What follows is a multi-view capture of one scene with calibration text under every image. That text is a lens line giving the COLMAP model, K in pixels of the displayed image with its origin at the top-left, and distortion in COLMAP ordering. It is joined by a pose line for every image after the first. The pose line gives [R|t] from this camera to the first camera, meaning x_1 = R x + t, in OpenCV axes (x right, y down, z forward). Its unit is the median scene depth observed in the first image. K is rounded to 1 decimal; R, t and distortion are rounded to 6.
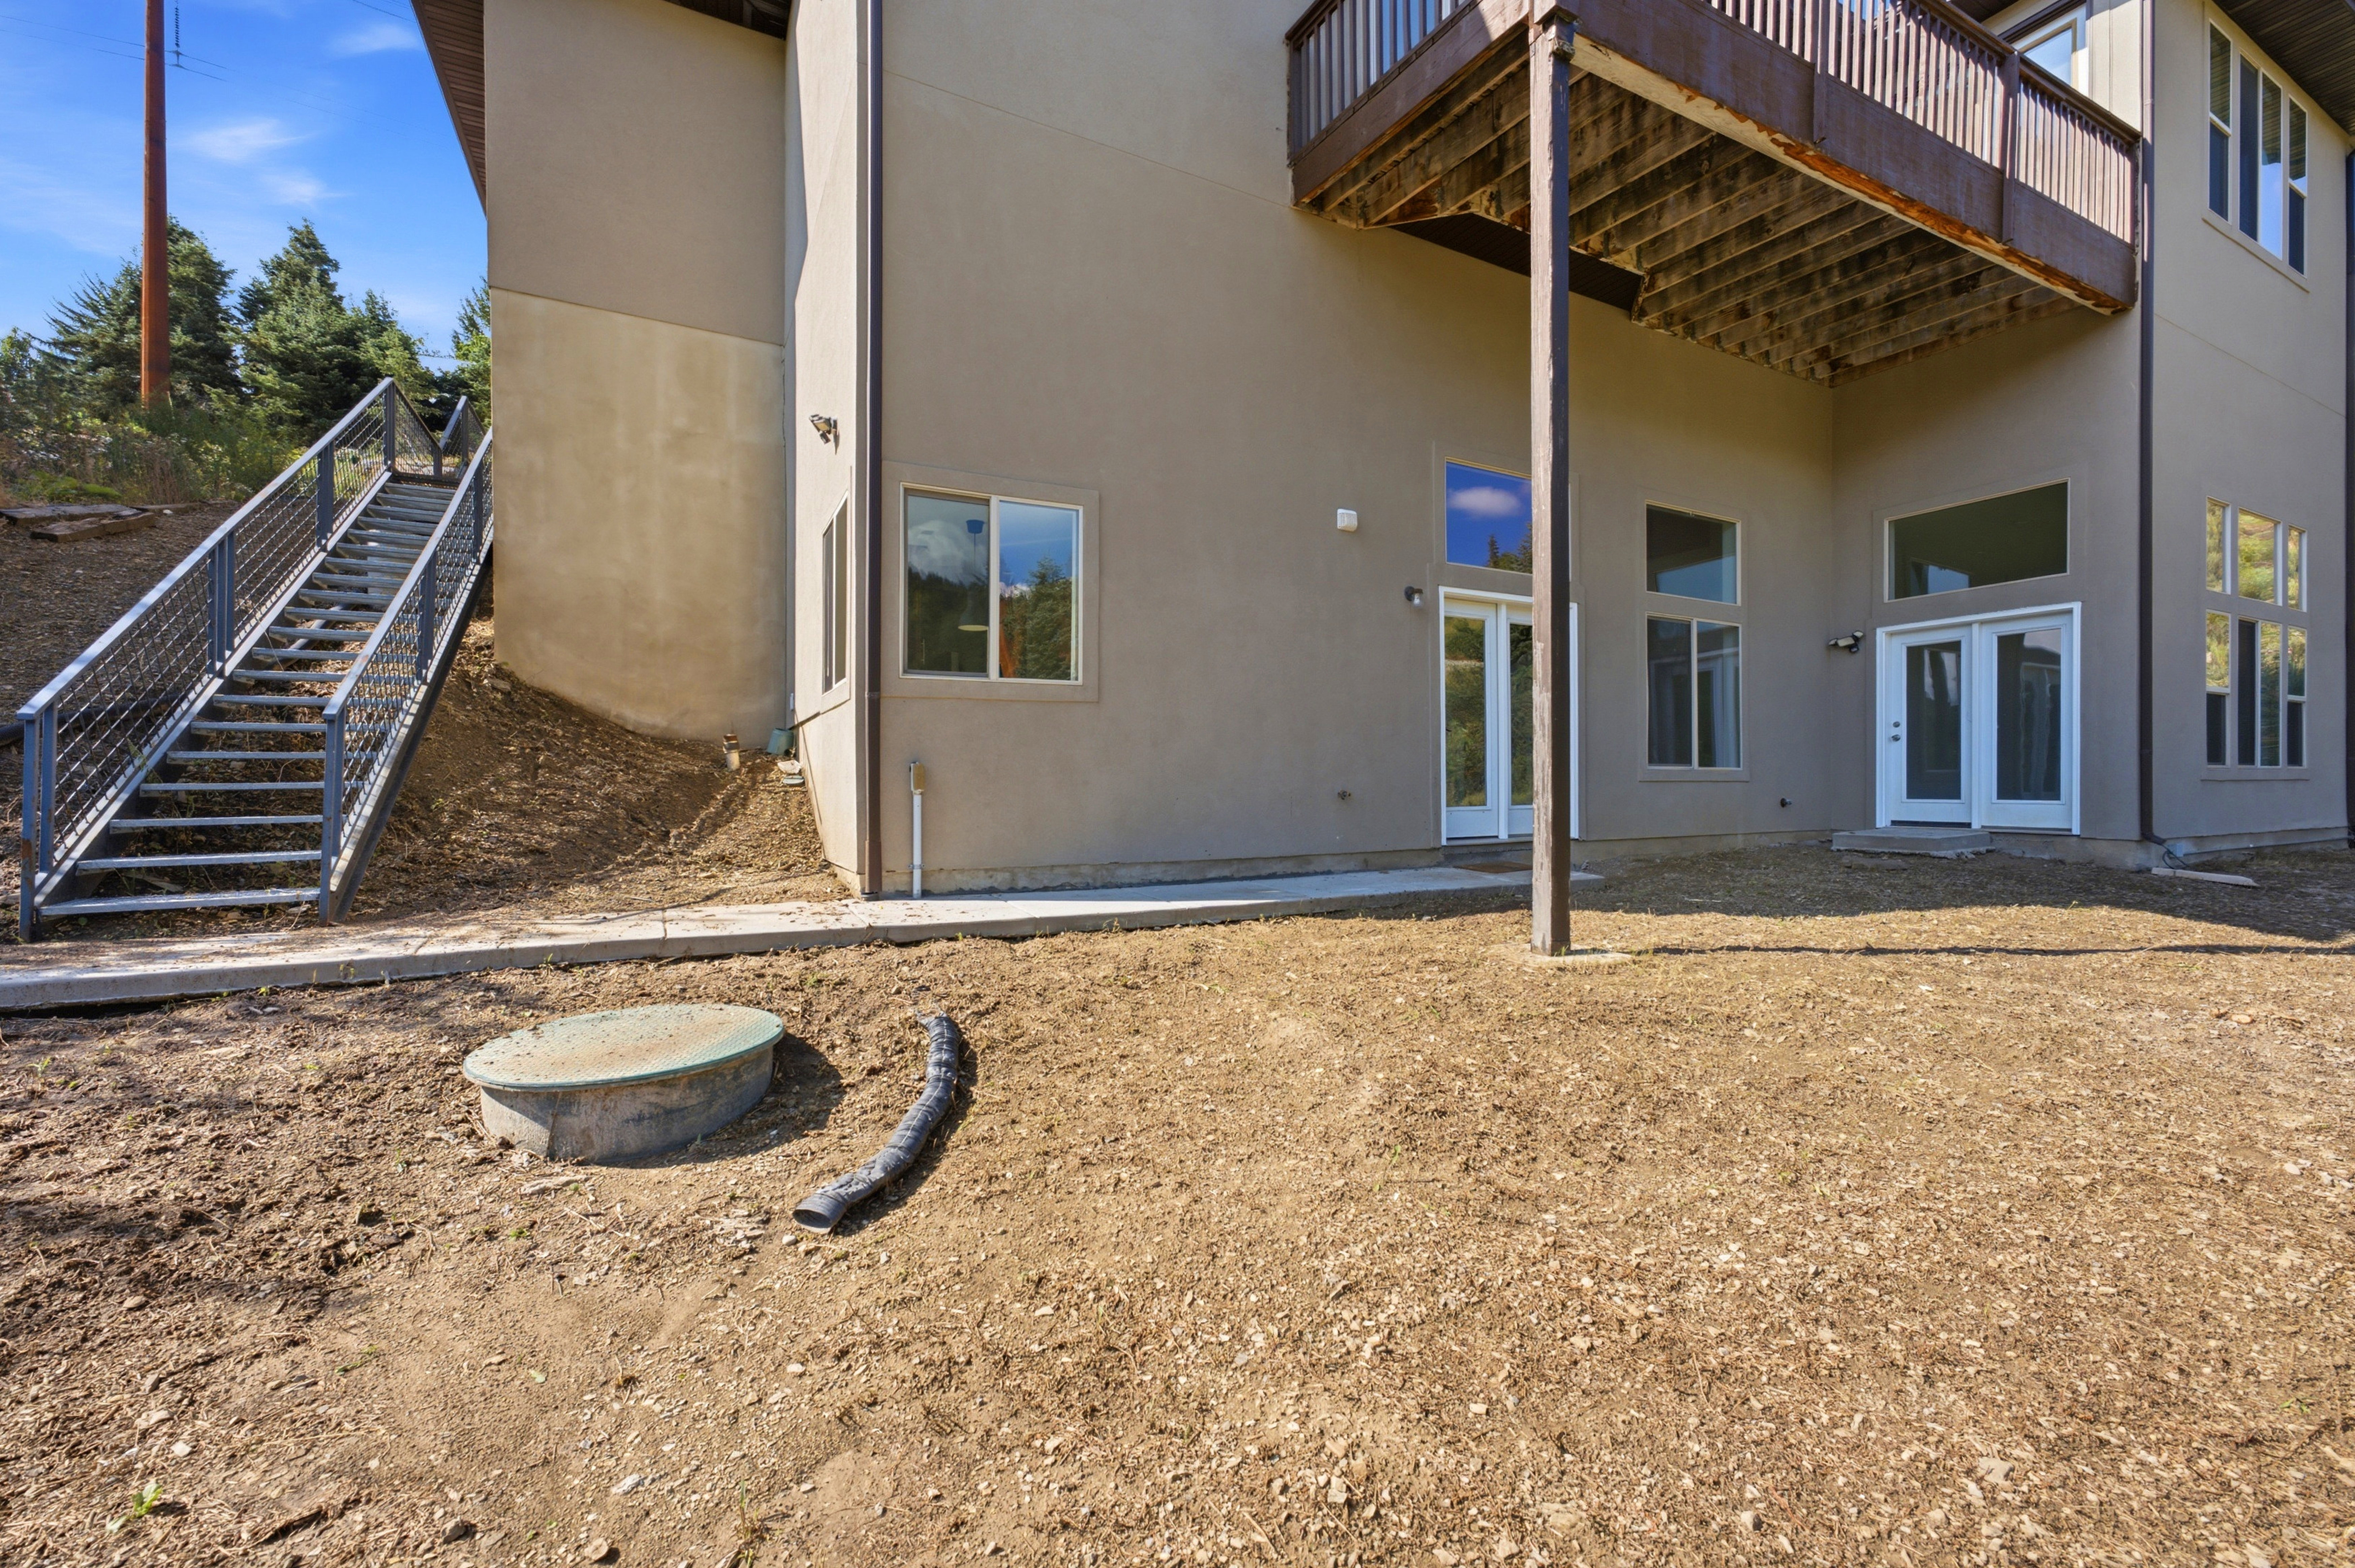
lens RADIAL K [[961.5, 0, 1170.4], [0, 961.5, 780.5], [0, 0, 1]] dist [0.002369, -0.000511]
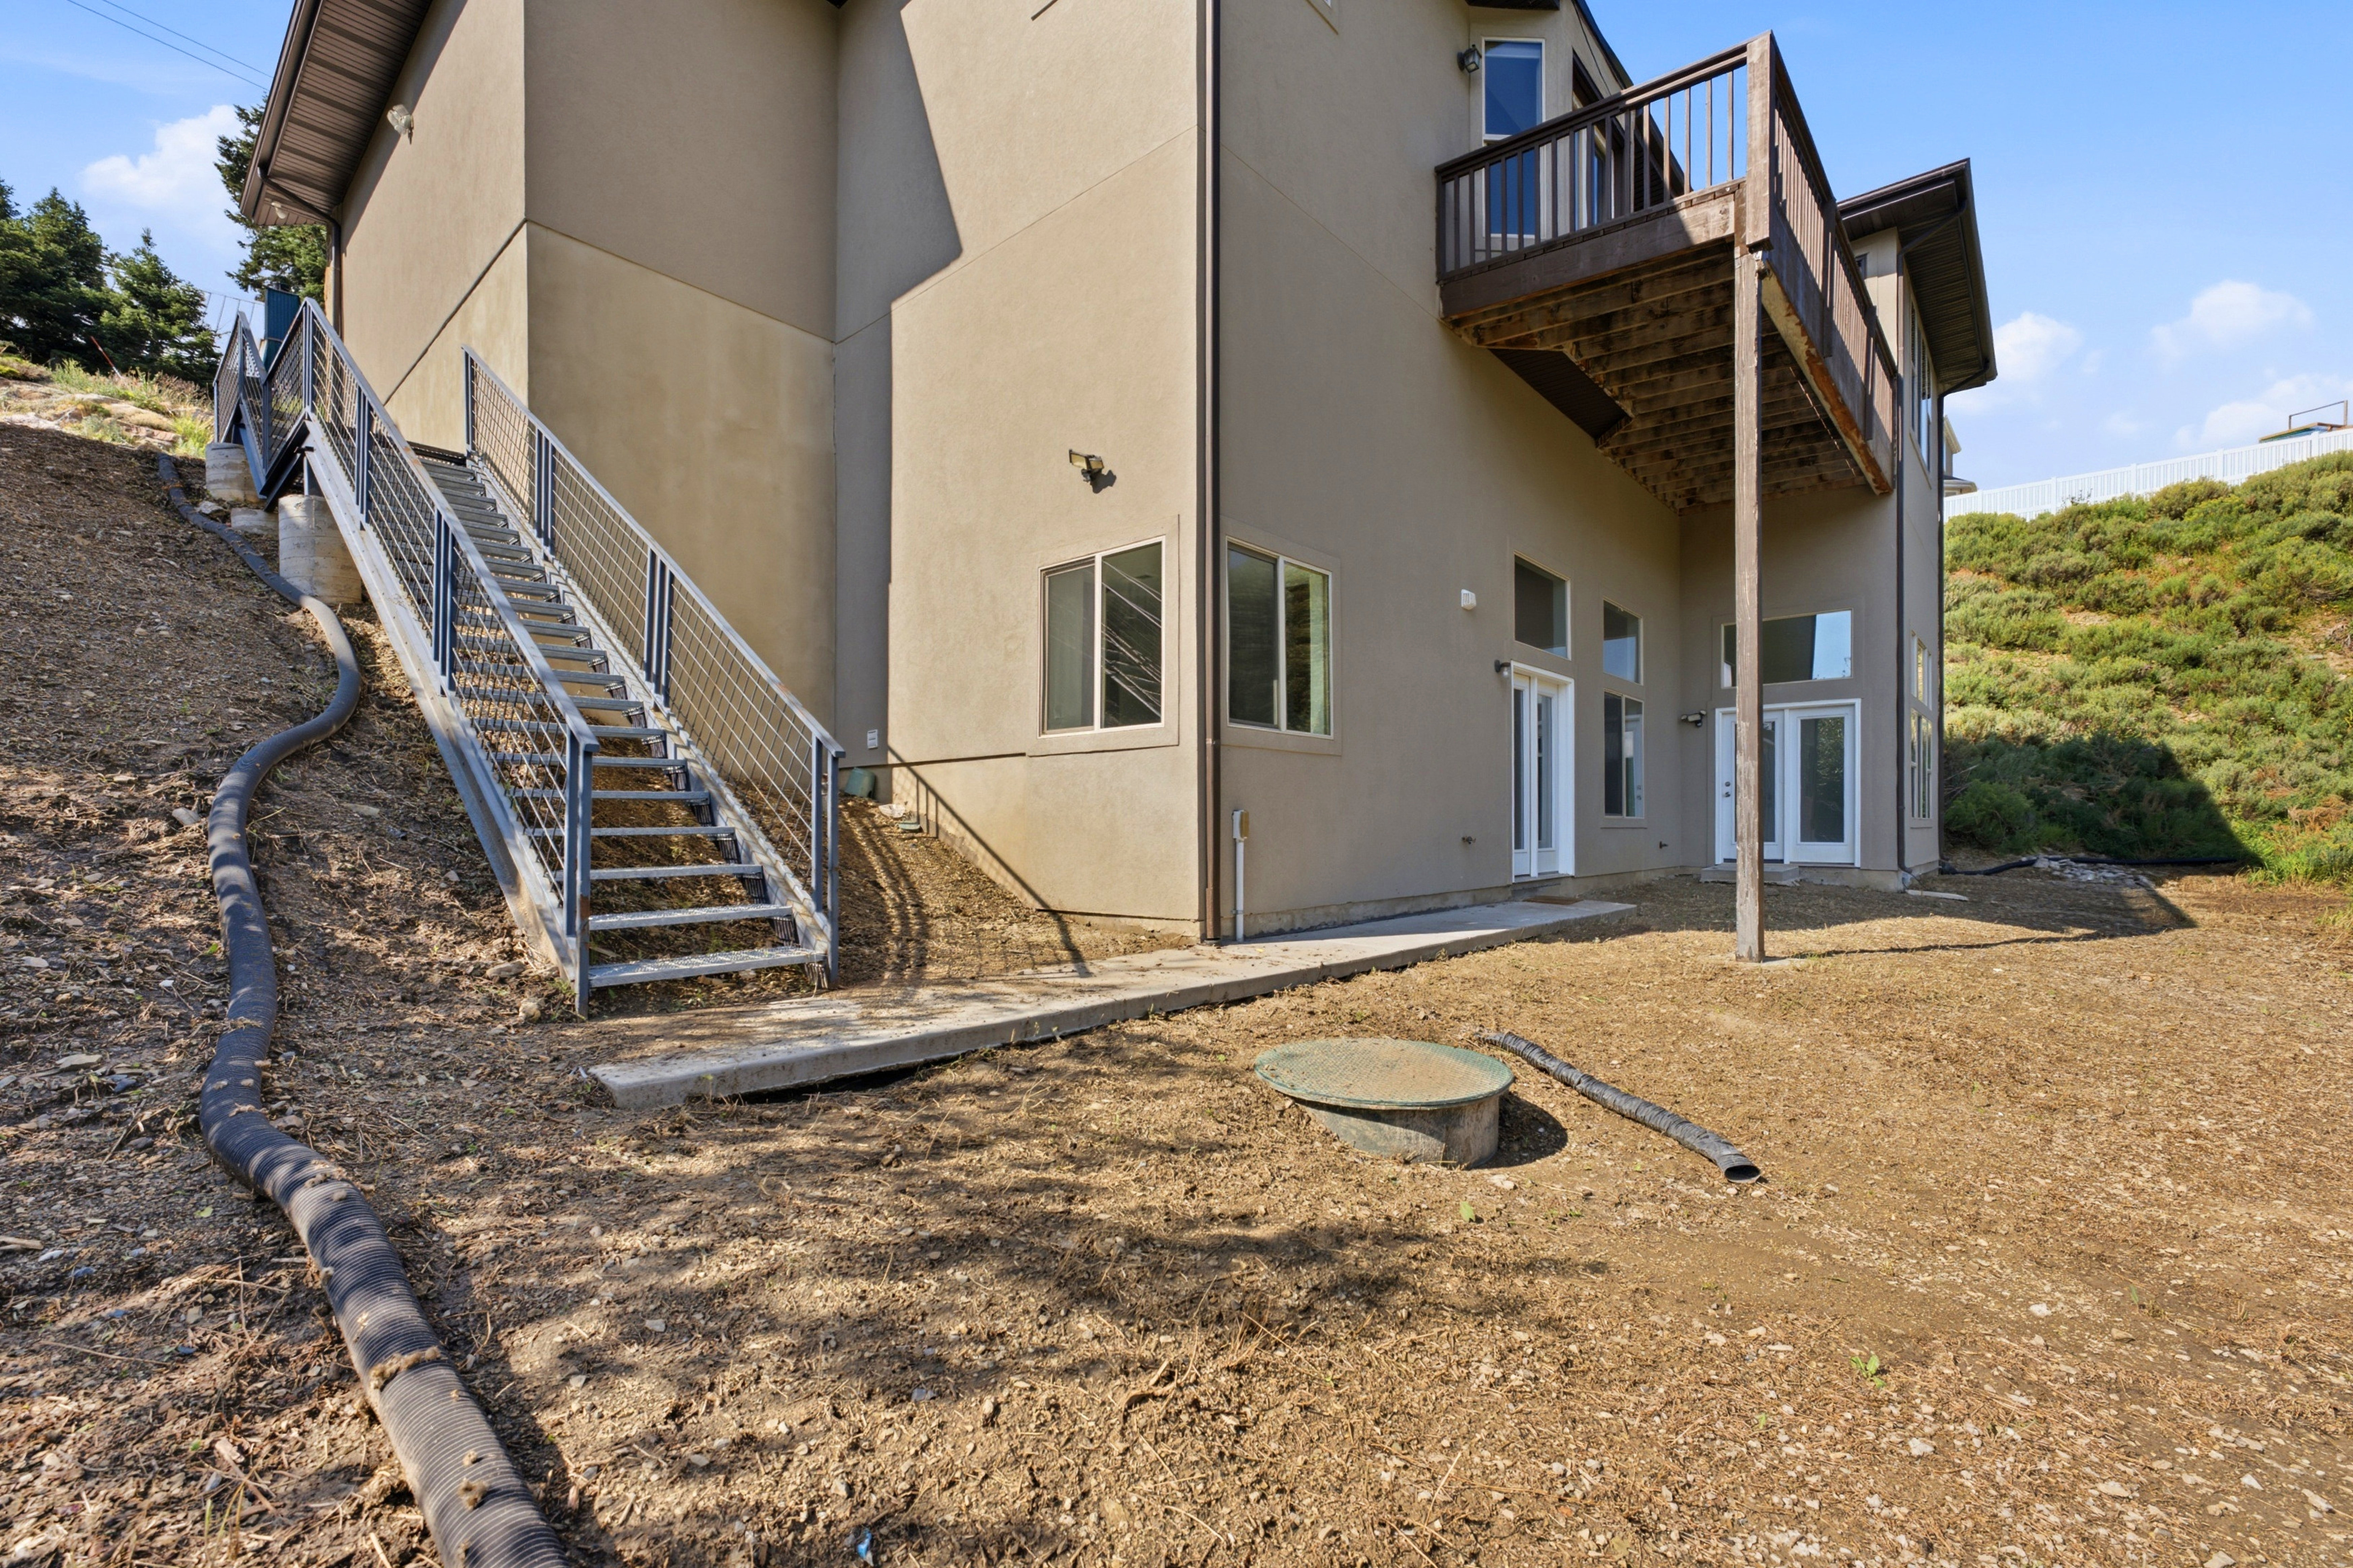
lens RADIAL K [[1009.7, 0, 1171.6], [0, 1009.7, 817.7], [0, 0, 1]] dist [-0.004383, 0.002339]
pose [[0.932436, 0.005231, 0.361297, -0.489550], [-0.002273, 0.999960, -0.008609, 0.000100], [-0.361327, 0.007206, 0.932411, 0.009828]]
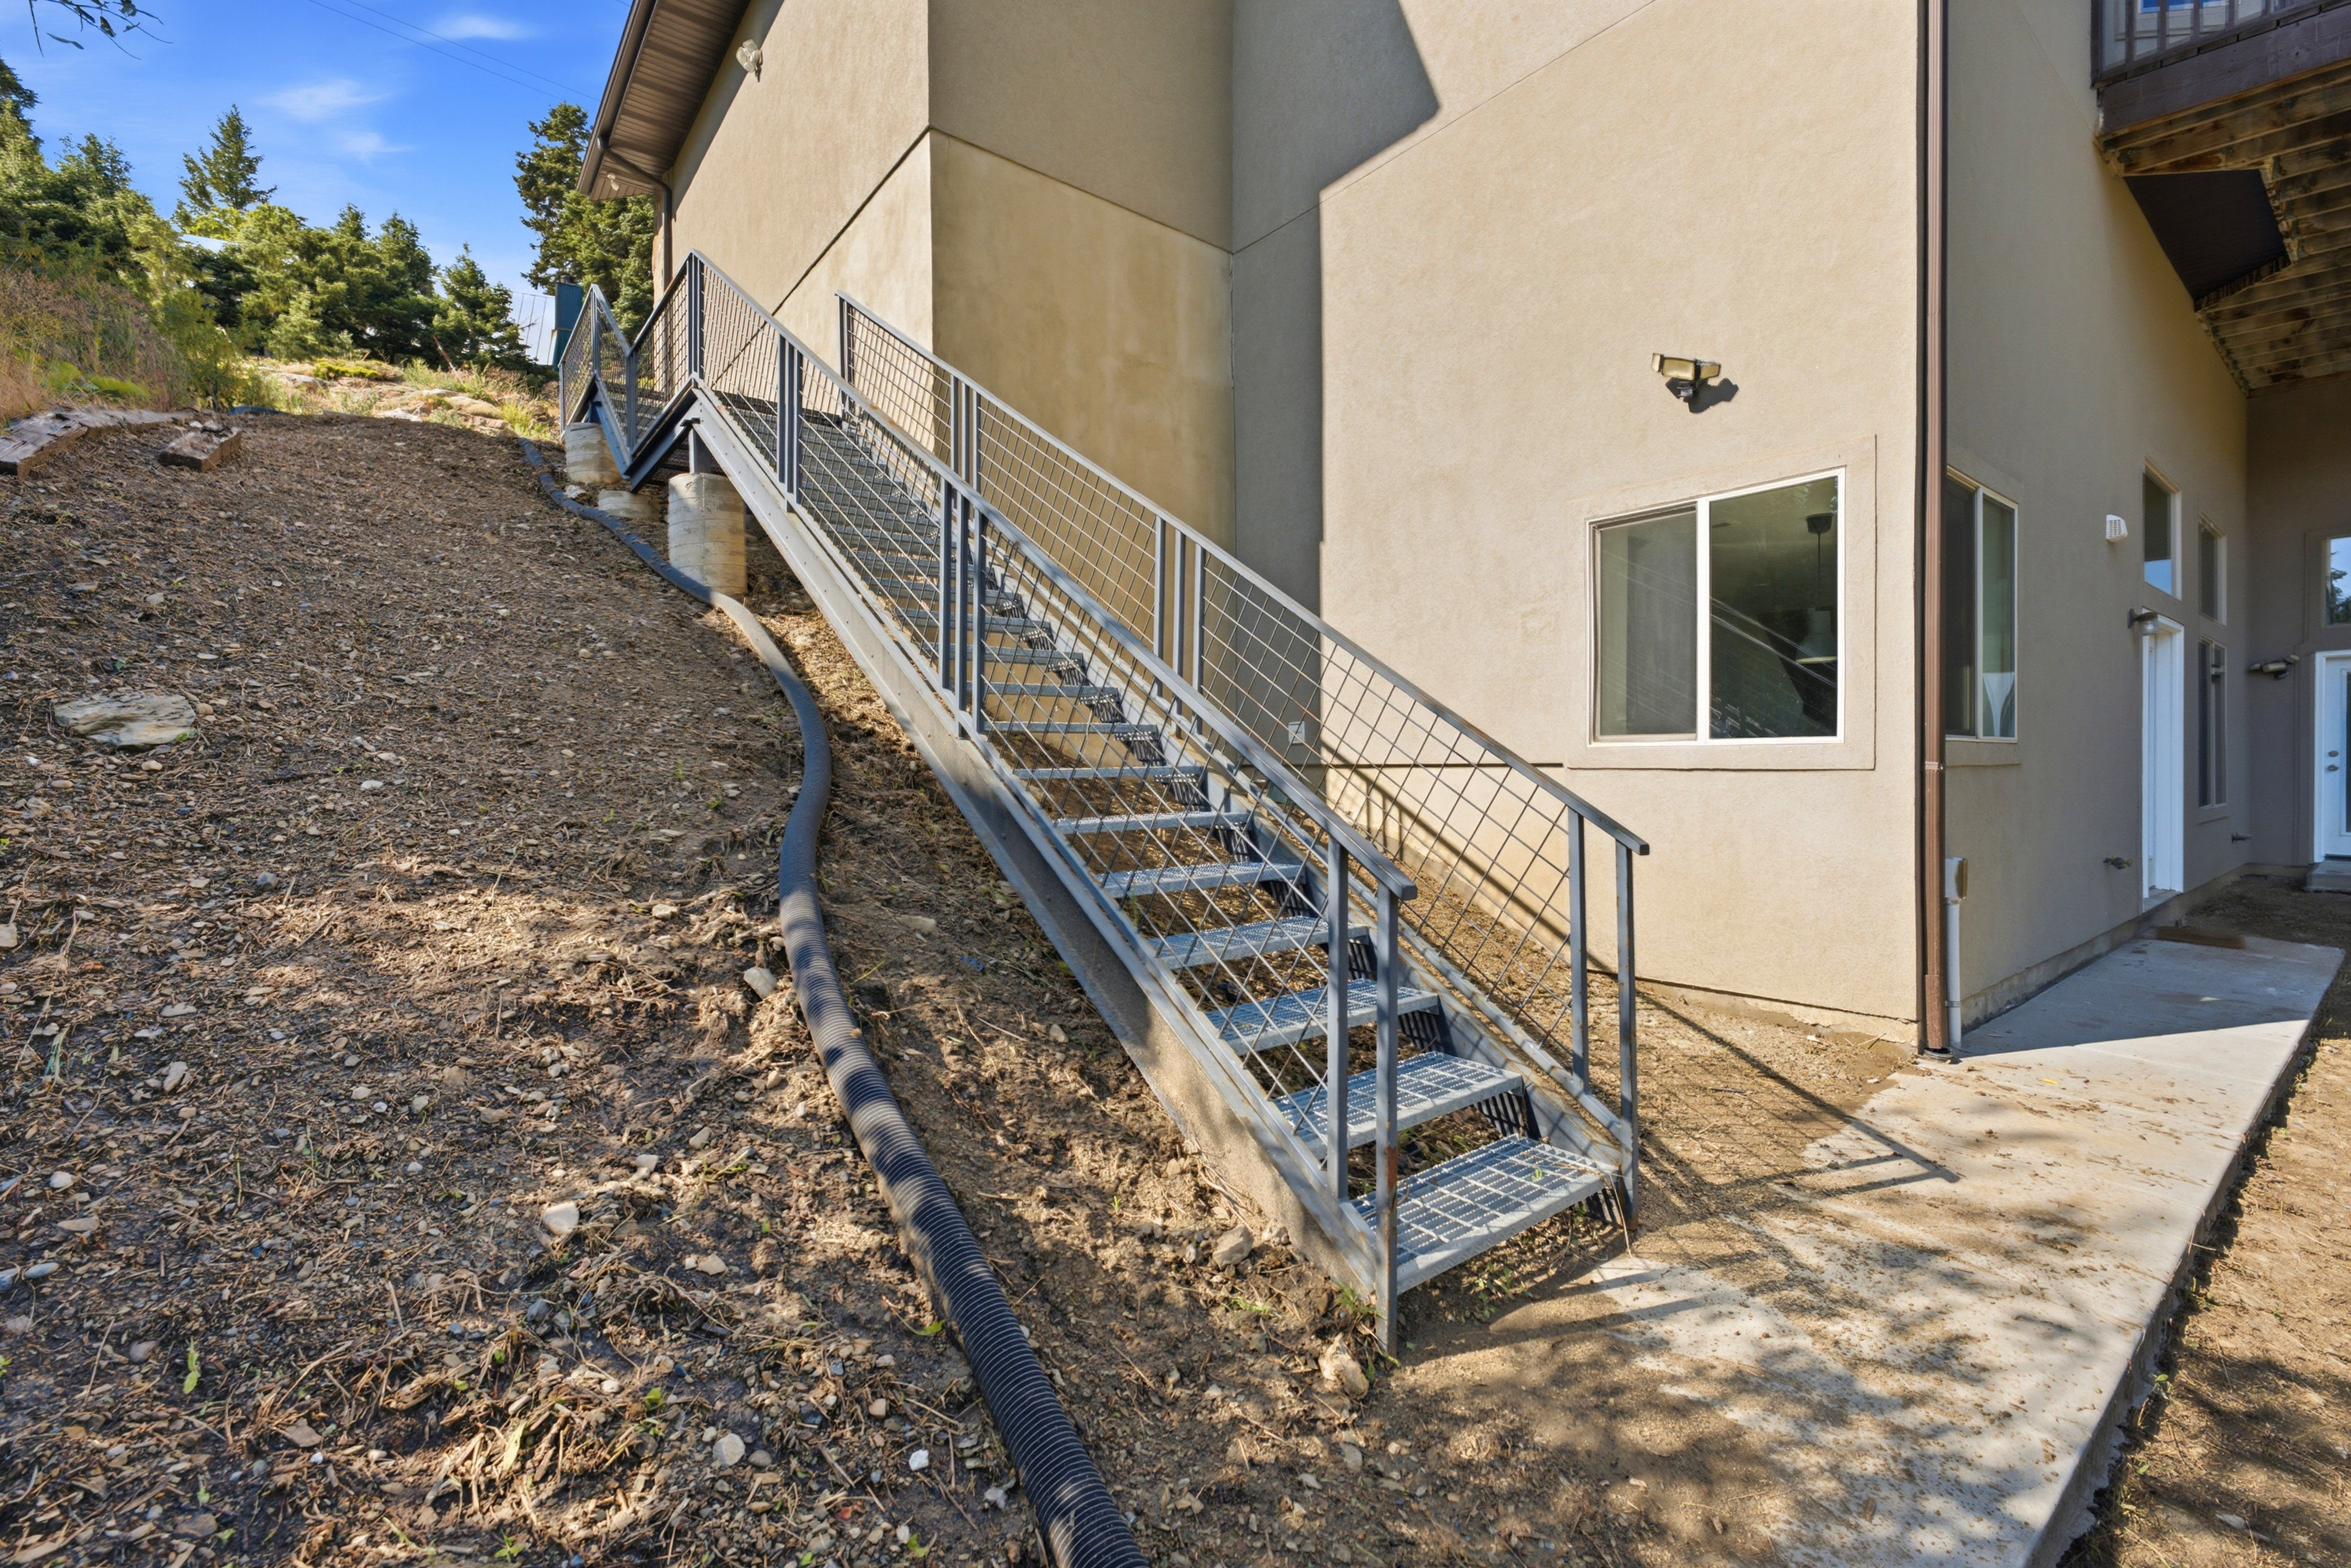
lens RADIAL K [[1008.9, 0, 1164.3], [0, 1008.9, 774.3], [0, 0, 1]] dist [-0.004383, 0.002339]
pose [[0.983087, -0.004405, 0.183085, -0.658023], [0.001651, 0.999883, 0.015191, -0.062176], [-0.183131, -0.014632, 0.982980, 0.250825]]
